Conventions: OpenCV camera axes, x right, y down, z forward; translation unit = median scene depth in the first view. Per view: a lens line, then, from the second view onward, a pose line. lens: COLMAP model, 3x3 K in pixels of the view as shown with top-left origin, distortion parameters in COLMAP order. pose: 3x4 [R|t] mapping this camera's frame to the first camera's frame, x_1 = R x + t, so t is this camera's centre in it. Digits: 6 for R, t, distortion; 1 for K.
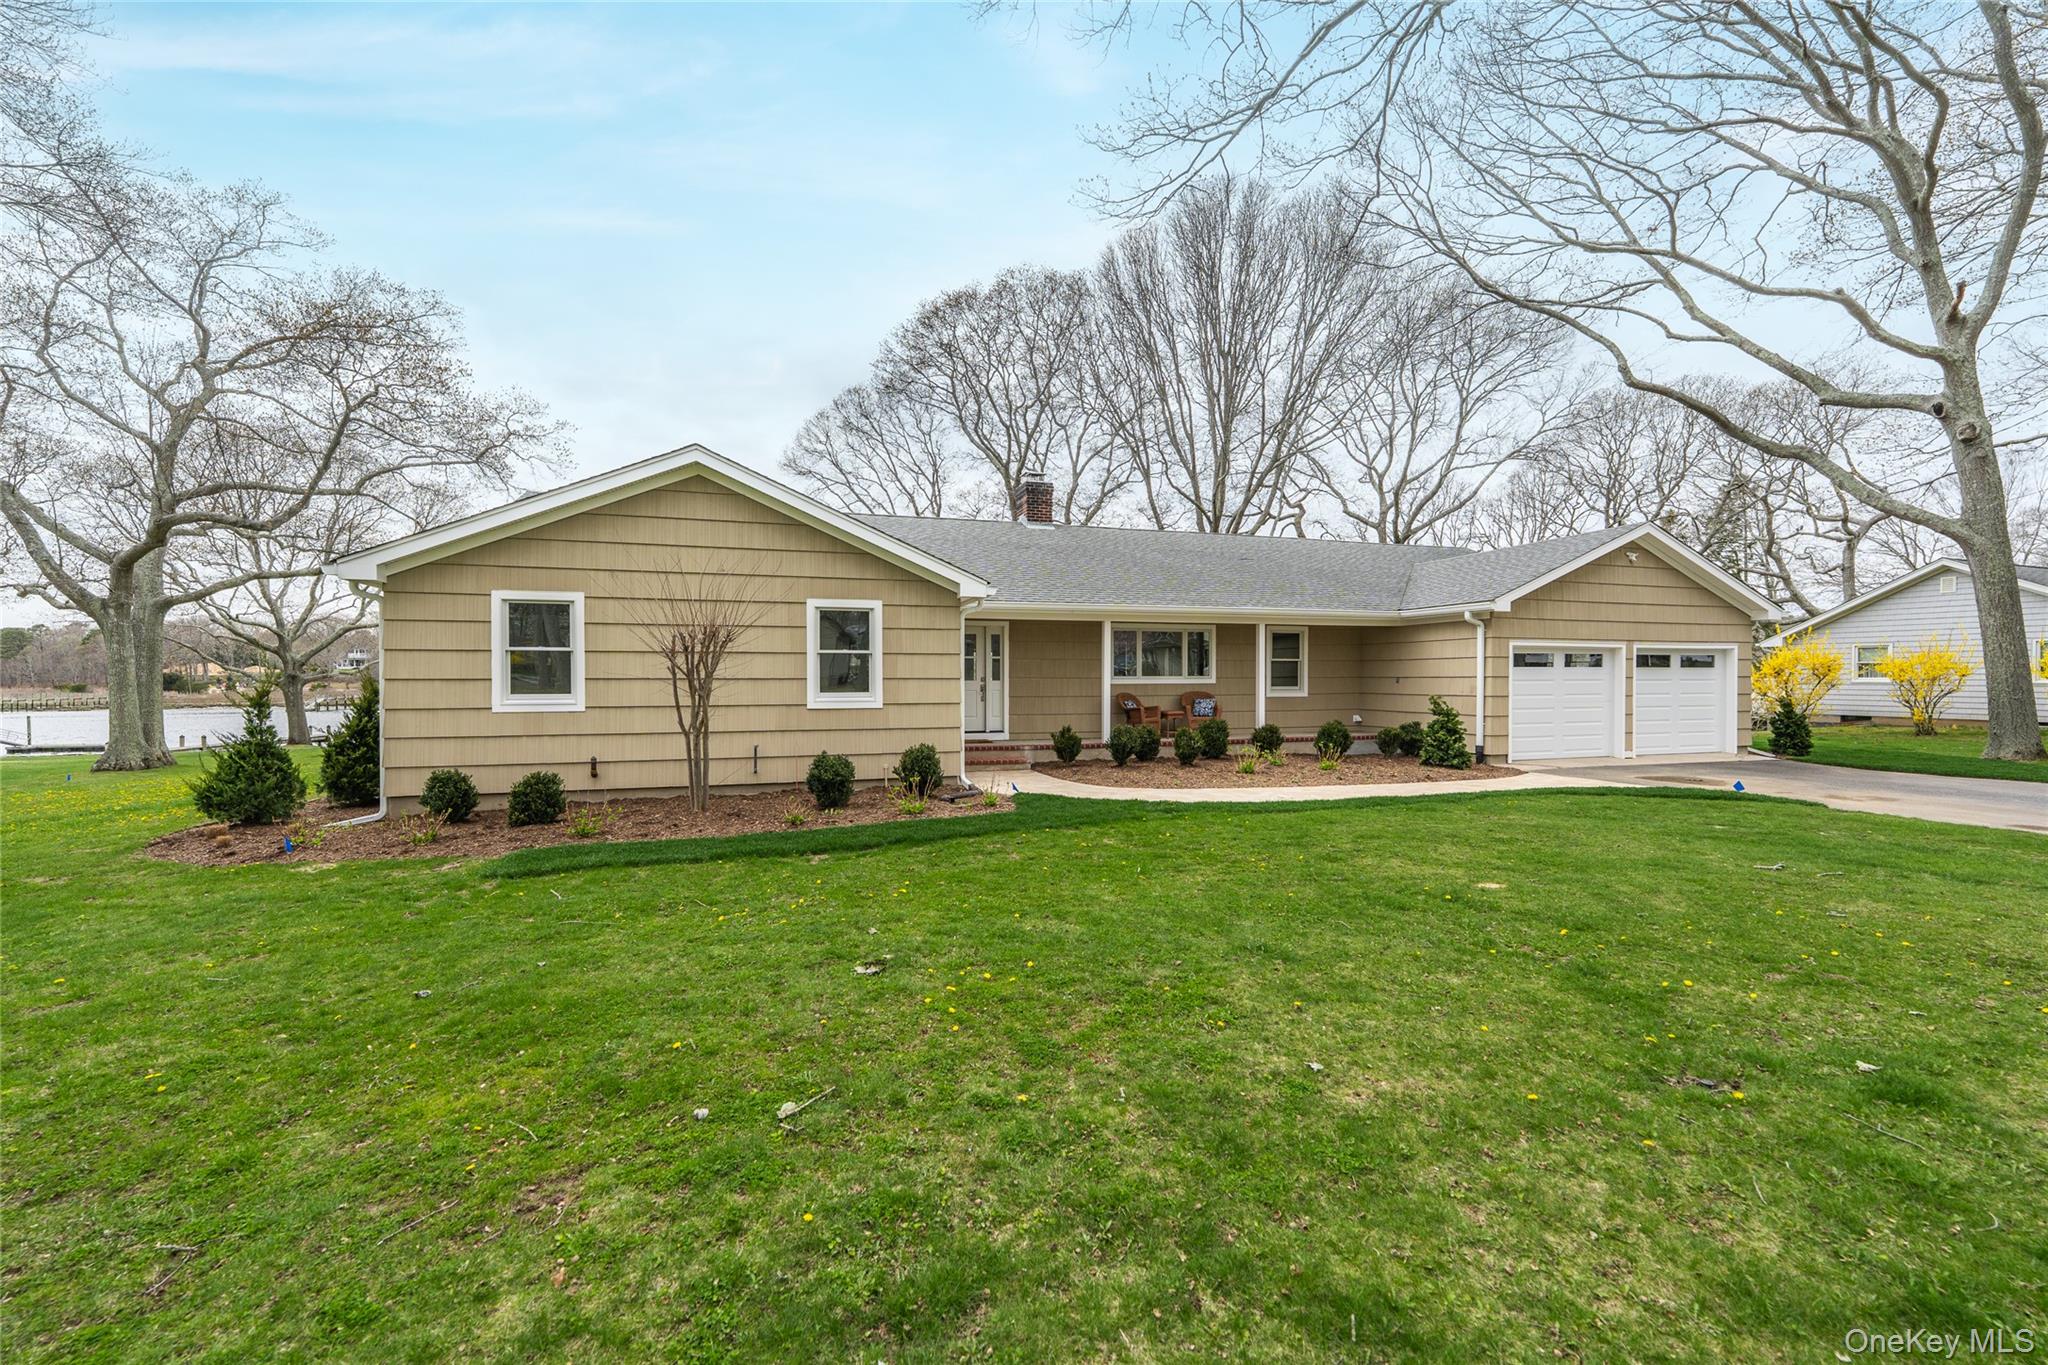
lens RADIAL K [[834.6, 0, 1018.7], [0, 834.6, 685.3], [0, 0, 1]] dist [0.002625, -0.000059]
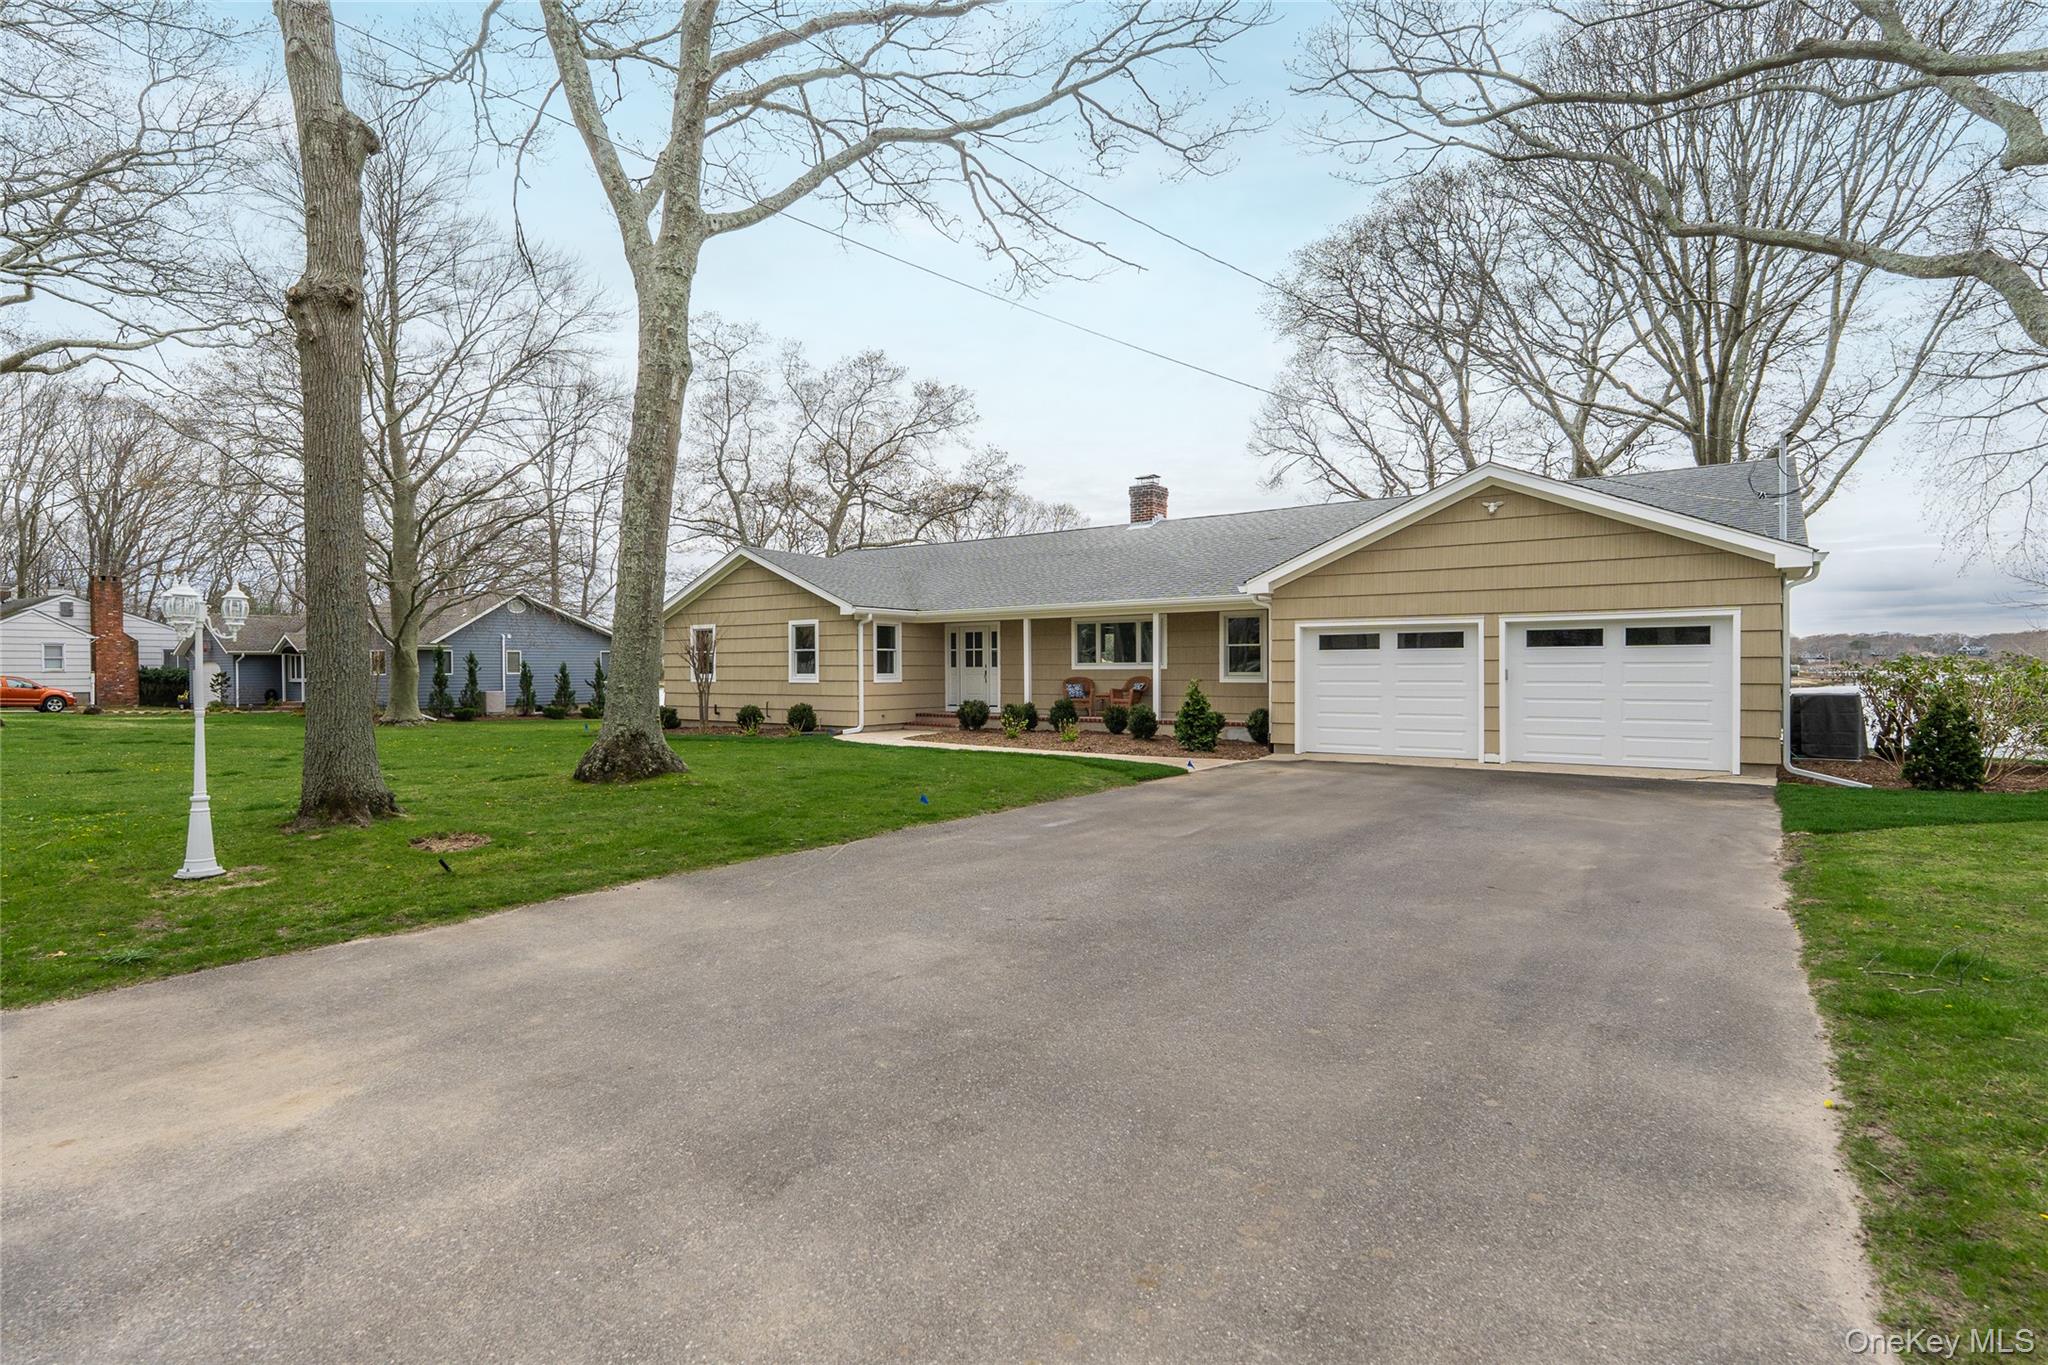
lens RADIAL K [[834.6, 0, 1018.7], [0, 834.6, 685.3], [0, 0, 1]] dist [0.002625, -0.000059]
pose [[0.655059, 0.015747, -0.755414, 1.176268], [0.001448, 0.999755, 0.022096, -0.004315], [0.755576, -0.015568, 0.654875, 0.168891]]
